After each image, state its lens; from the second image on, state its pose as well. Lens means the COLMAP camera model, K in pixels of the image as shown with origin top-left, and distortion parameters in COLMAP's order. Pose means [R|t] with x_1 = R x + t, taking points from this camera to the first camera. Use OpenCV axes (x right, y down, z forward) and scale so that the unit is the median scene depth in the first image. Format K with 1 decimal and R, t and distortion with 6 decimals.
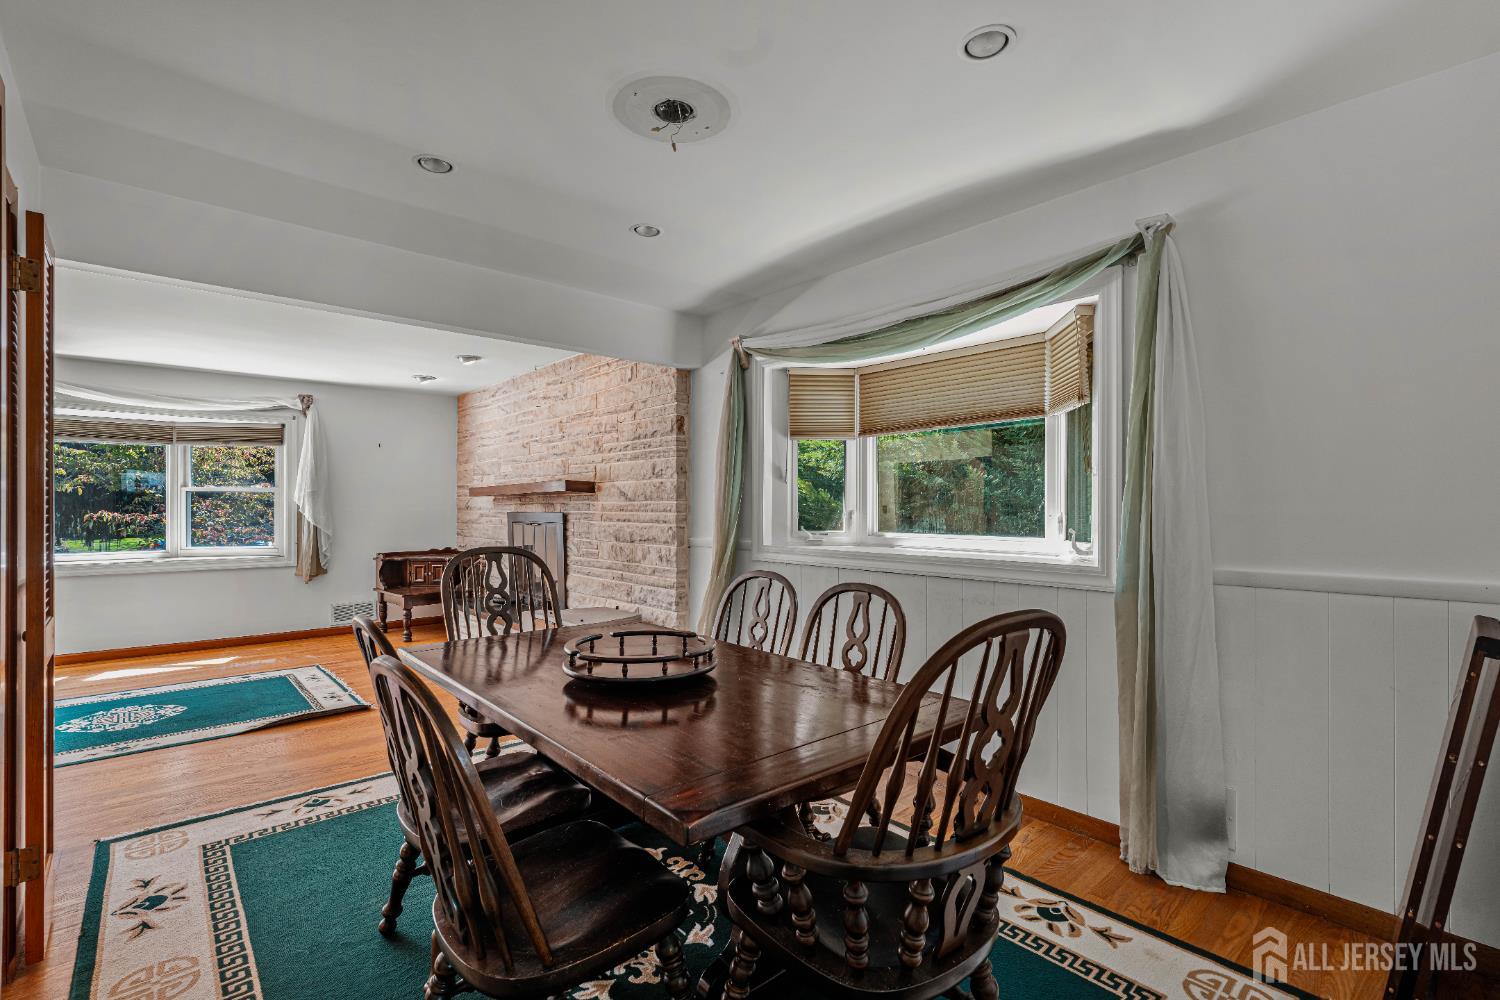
lens RADIAL K [[679.2, 0, 747.0], [0, 679.2, 507.5], [0, 0, 1]] dist [-0.000201, 0.000221]
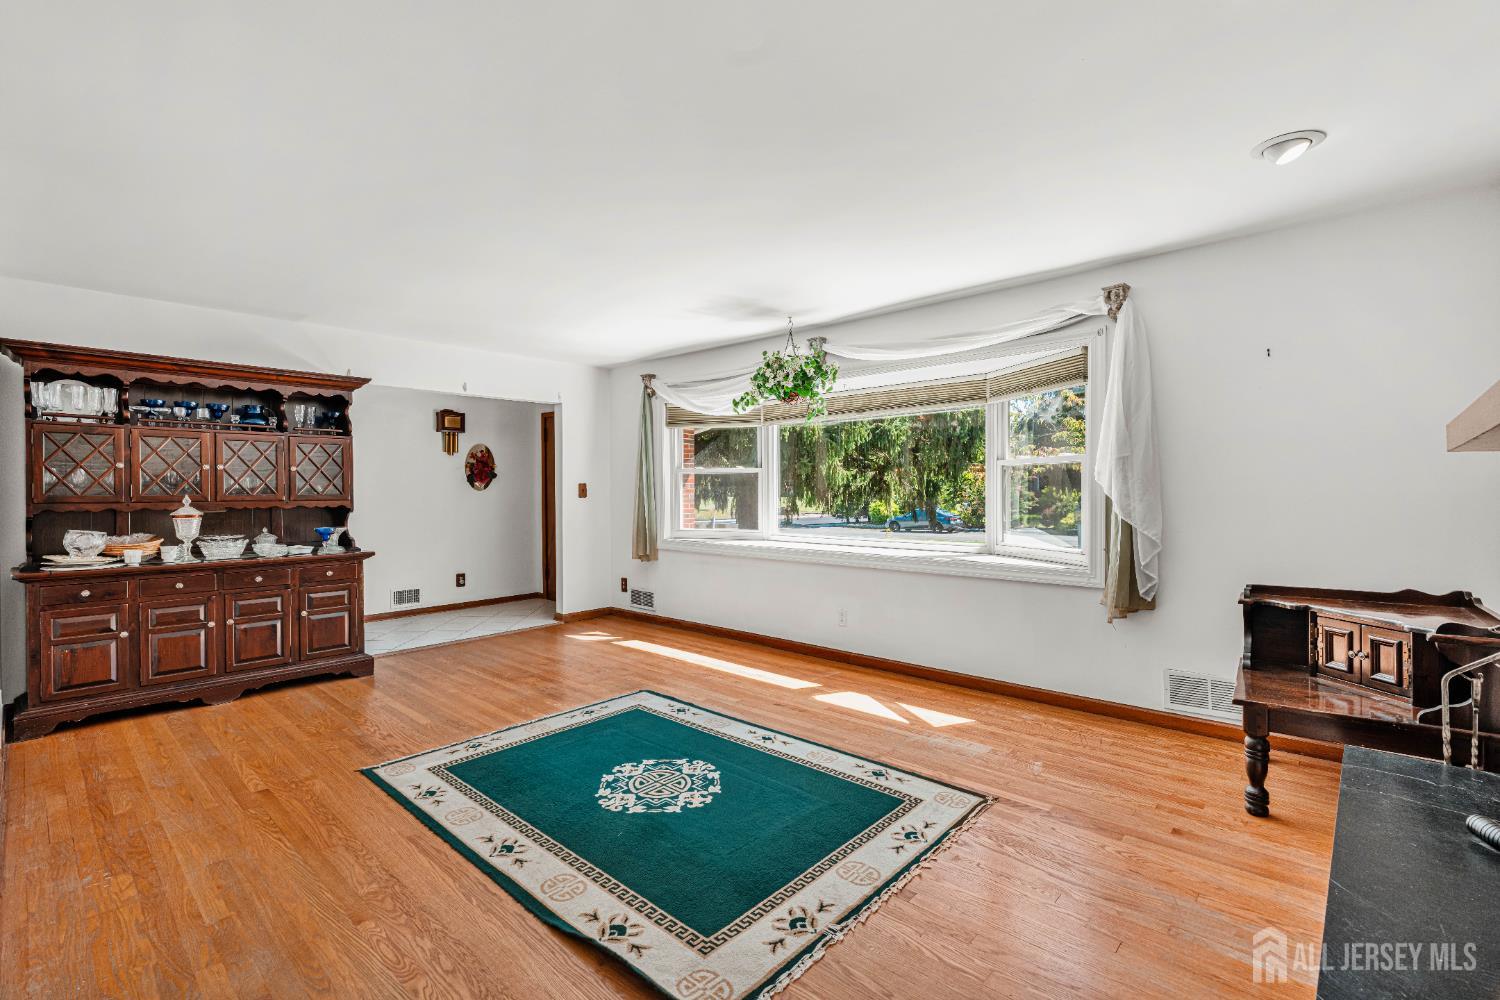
lens RADIAL K [[679.2, 0, 752.1], [0, 679.2, 496.3], [0, 0, 1]] dist [-0.000201, 0.000221]
pose [[0.110019, 0.011564, -0.993862, -0.128041], [0.004776, 0.999915, 0.012163, -0.000423], [0.993918, -0.006085, 0.109955, 0.660441]]
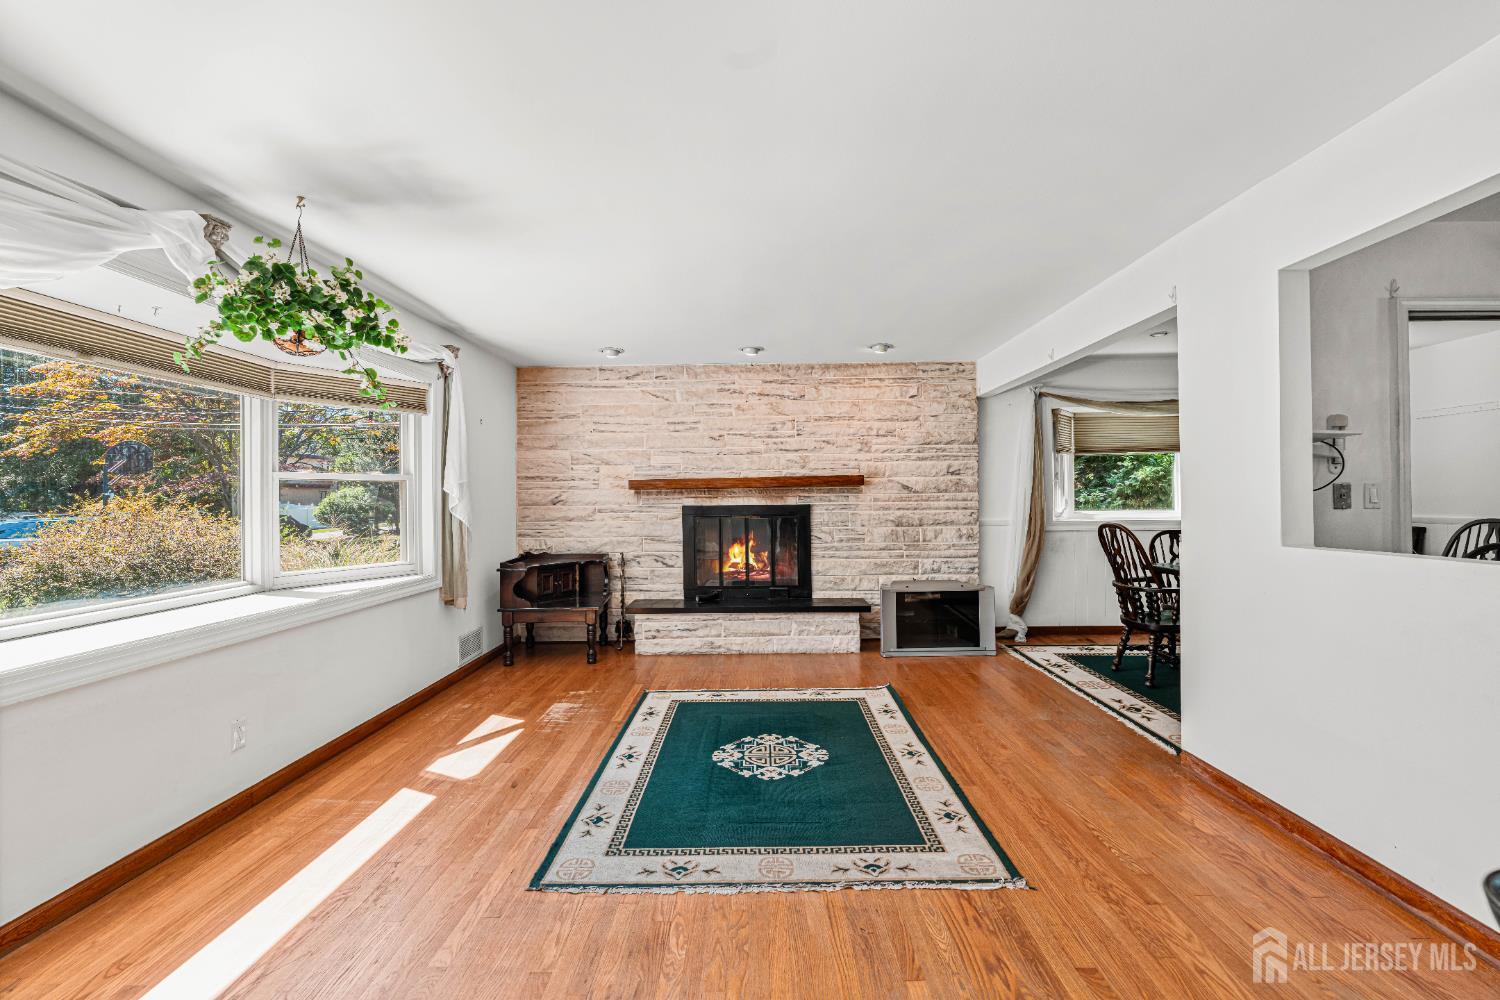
lens RADIAL K [[679.2, 0, 752.3], [0, 679.2, 495.5], [0, 0, 1]] dist [-0.000201, 0.000221]
pose [[0.657936, -0.001250, 0.753073, -0.997496], [0.012918, 0.999870, -0.009626, 0.002001], [-0.752963, 0.016061, 0.657867, 0.306909]]
